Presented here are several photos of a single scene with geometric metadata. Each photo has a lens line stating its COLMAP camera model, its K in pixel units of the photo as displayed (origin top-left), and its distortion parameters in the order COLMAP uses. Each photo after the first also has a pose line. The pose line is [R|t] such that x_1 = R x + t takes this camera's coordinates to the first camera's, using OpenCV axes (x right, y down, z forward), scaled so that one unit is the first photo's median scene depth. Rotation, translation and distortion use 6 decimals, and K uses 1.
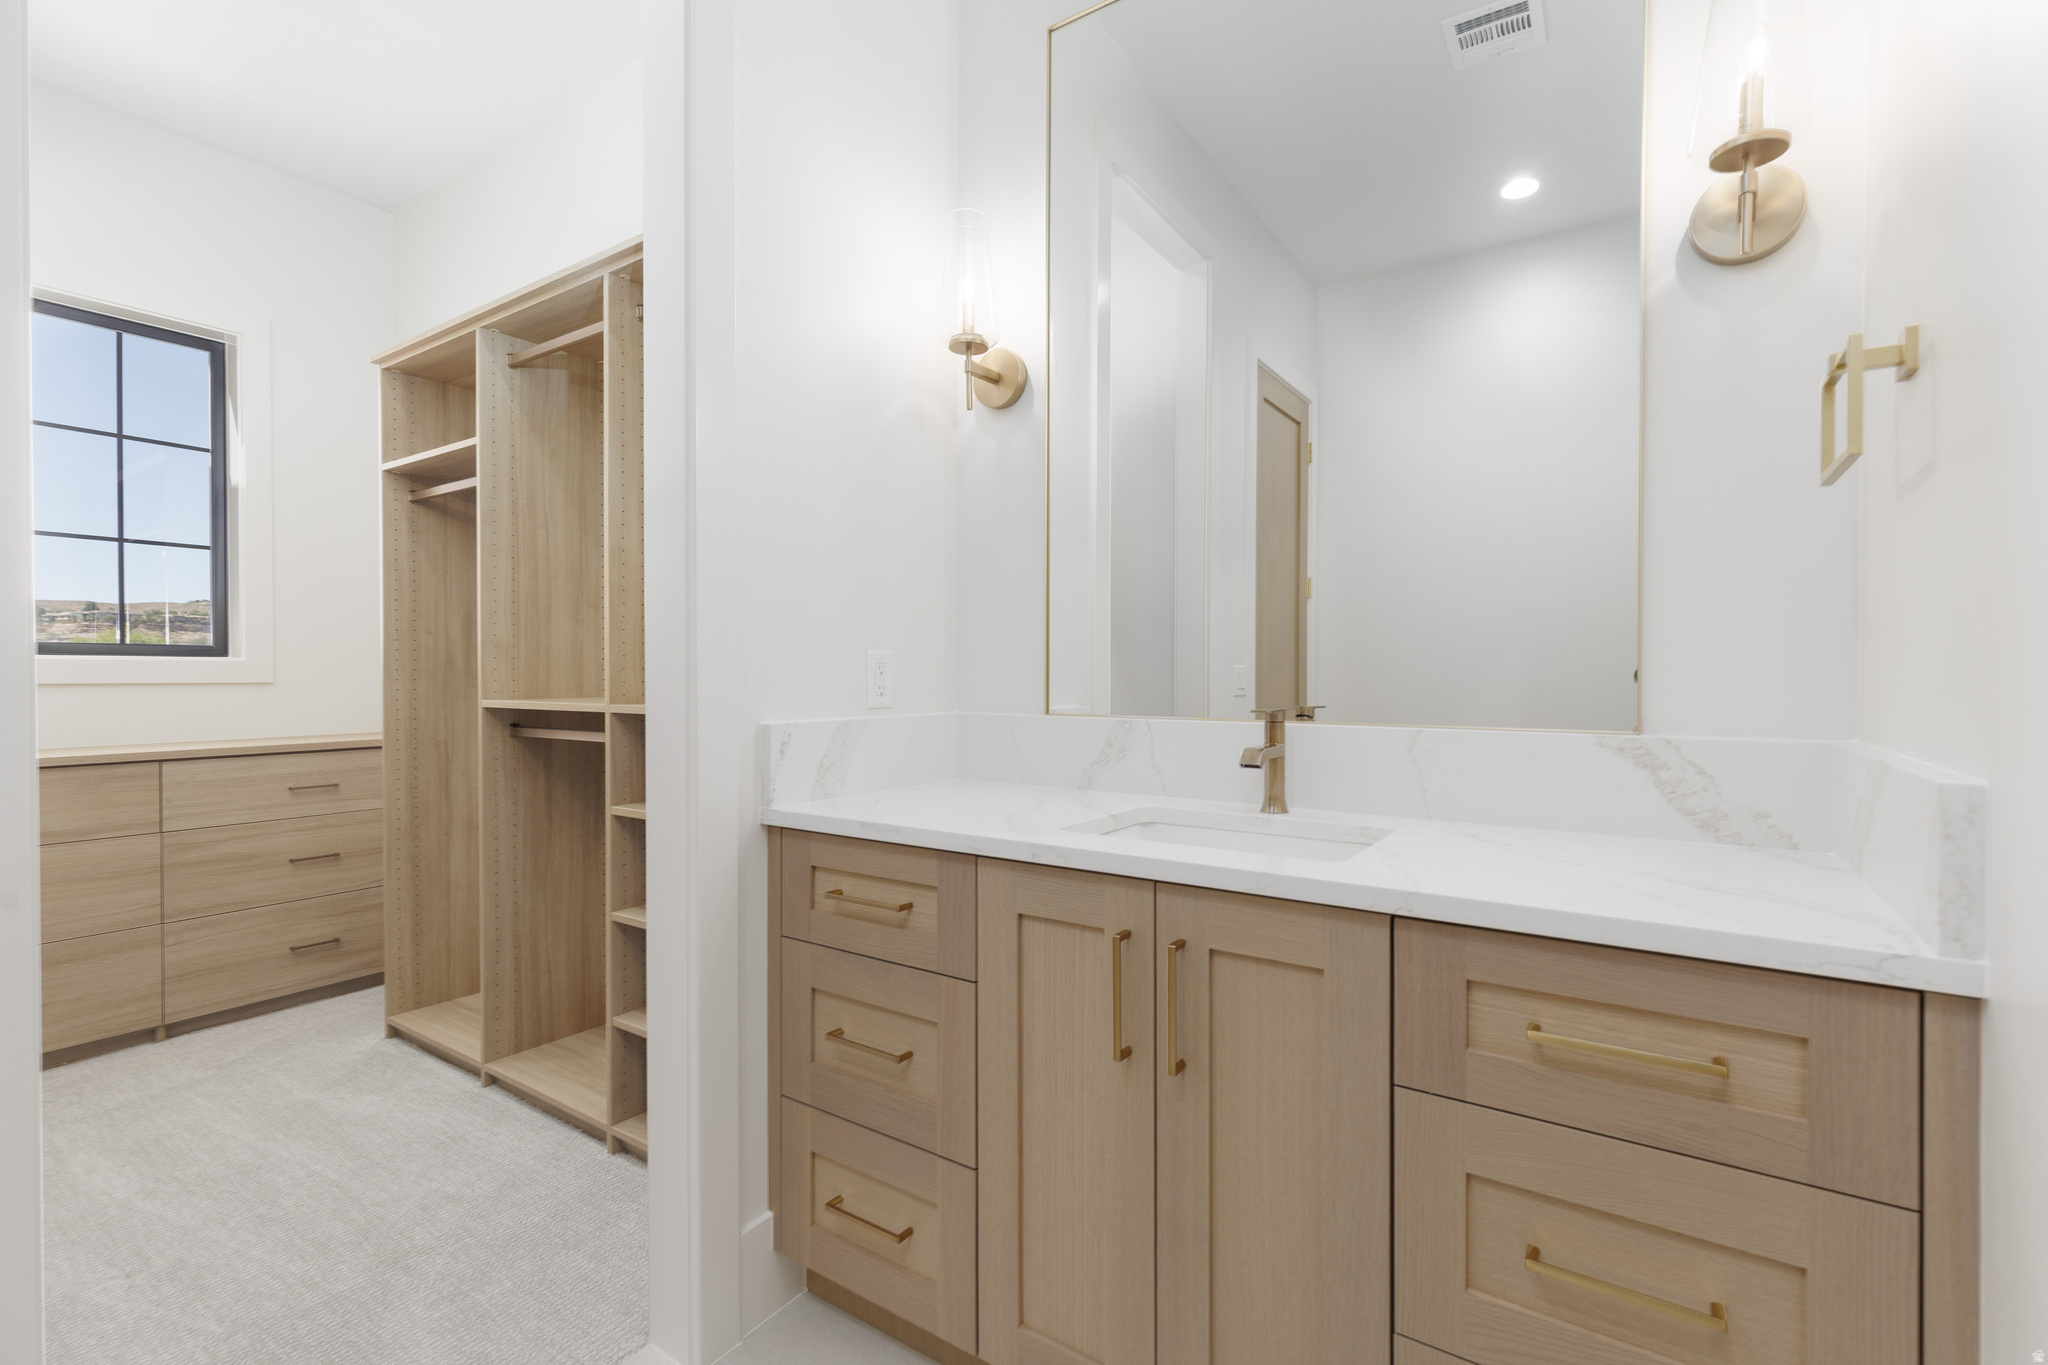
lens RADIAL K [[917.4, 0, 1024.0], [0, 917.4, 682.5], [0, 0, 1]] dist [-0.002451, 0.005582]
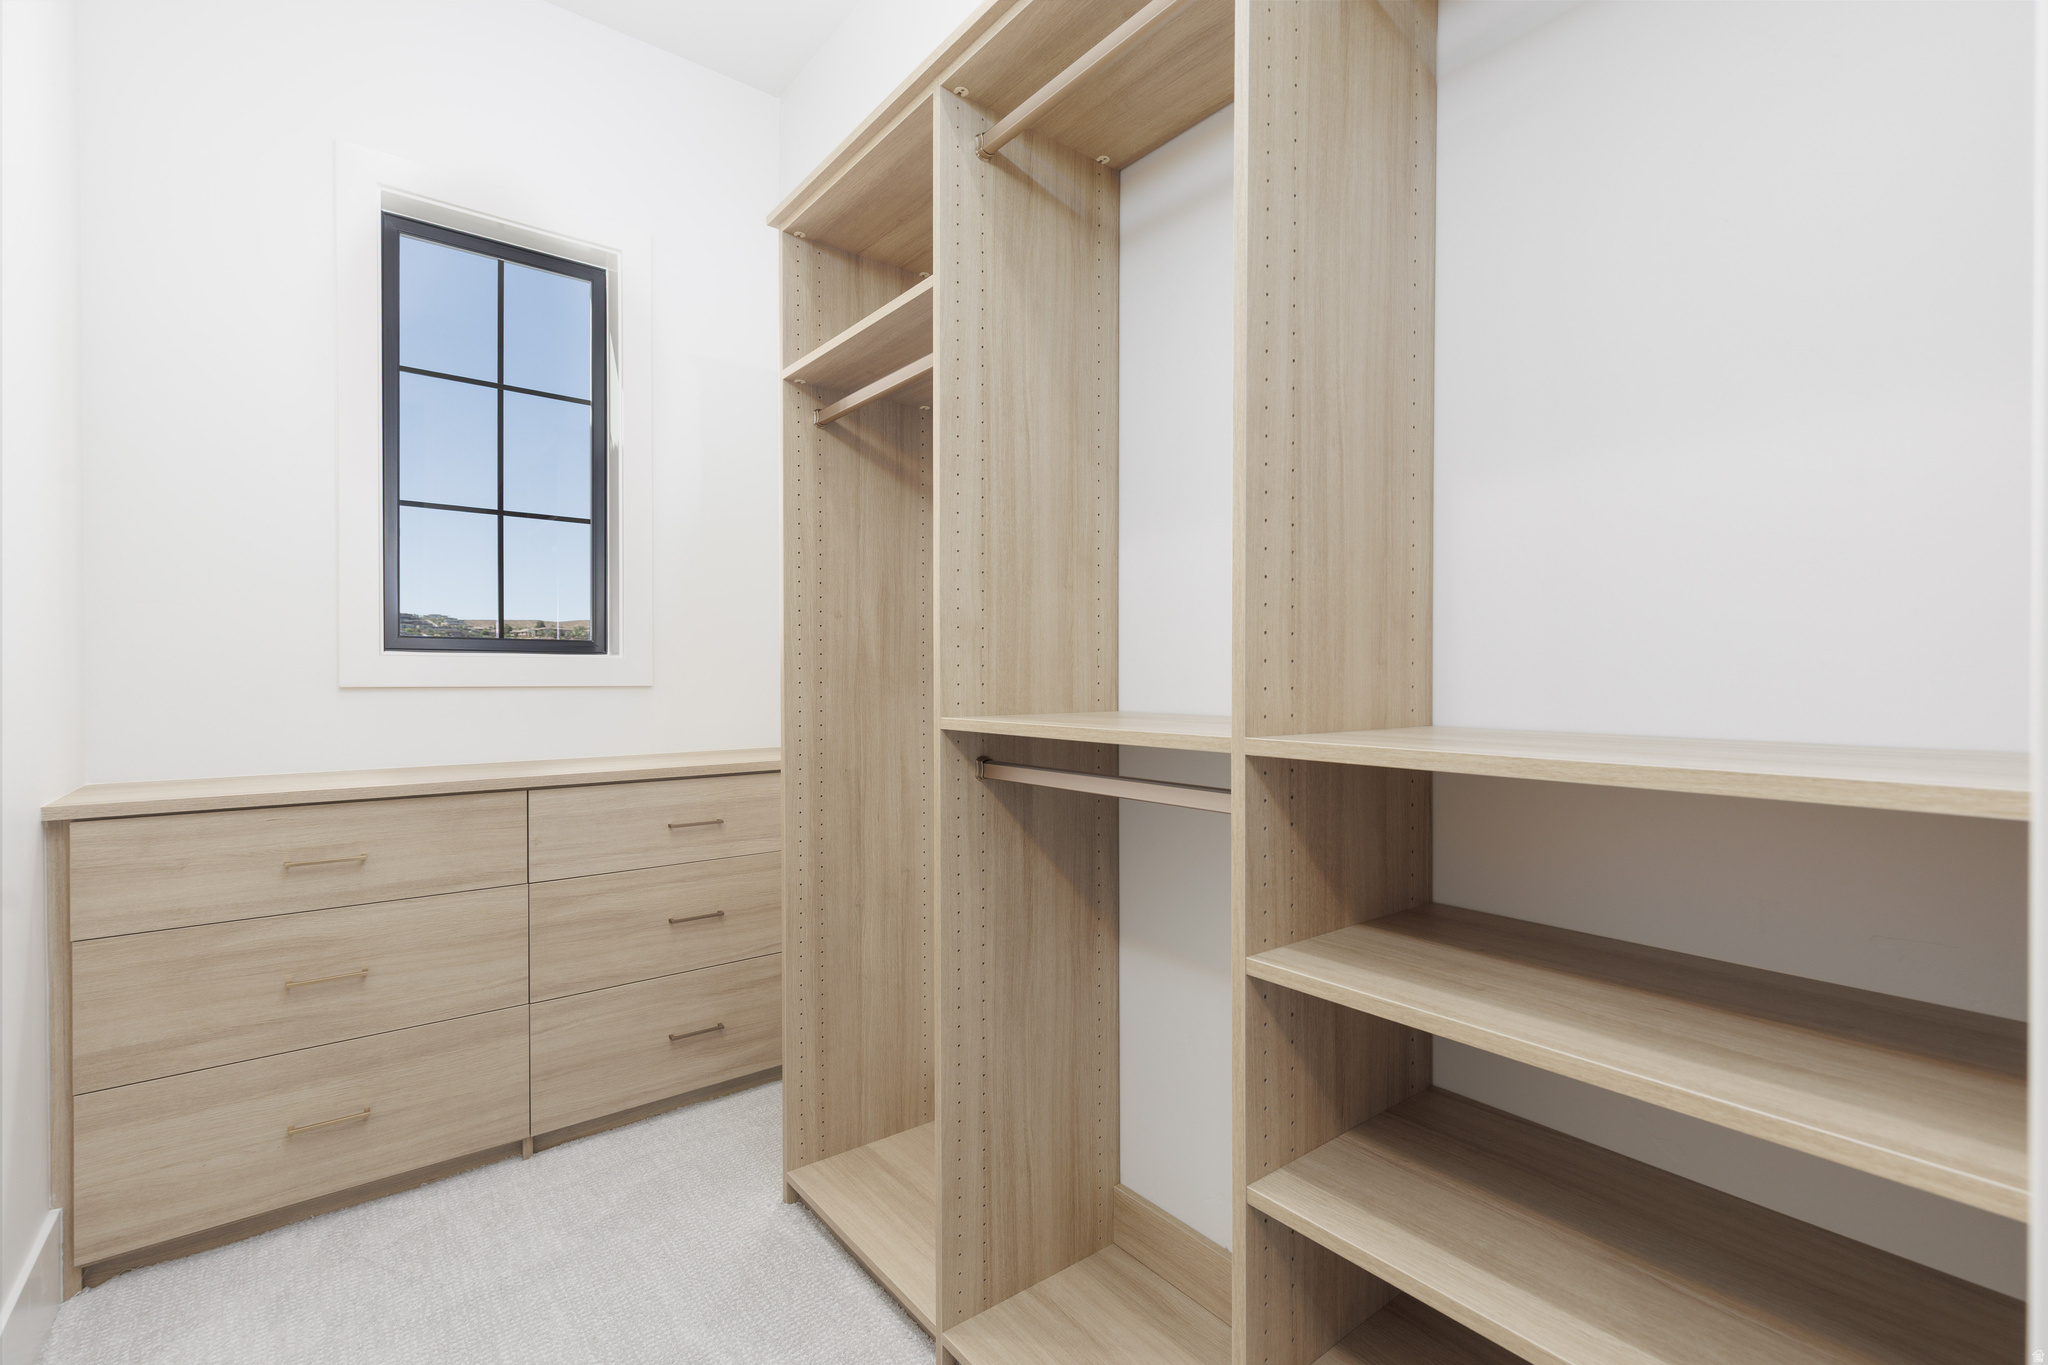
lens RADIAL K [[907.9, 0, 1024.0], [0, 907.9, 682.5], [0, 0, 1]] dist [0.001069, -0.000194]
pose [[0.954229, 0.001723, -0.299073, -0.319781], [-0.002879, 0.999990, -0.003424, -0.001276], [0.299064, 0.004129, 0.954224, 0.401215]]
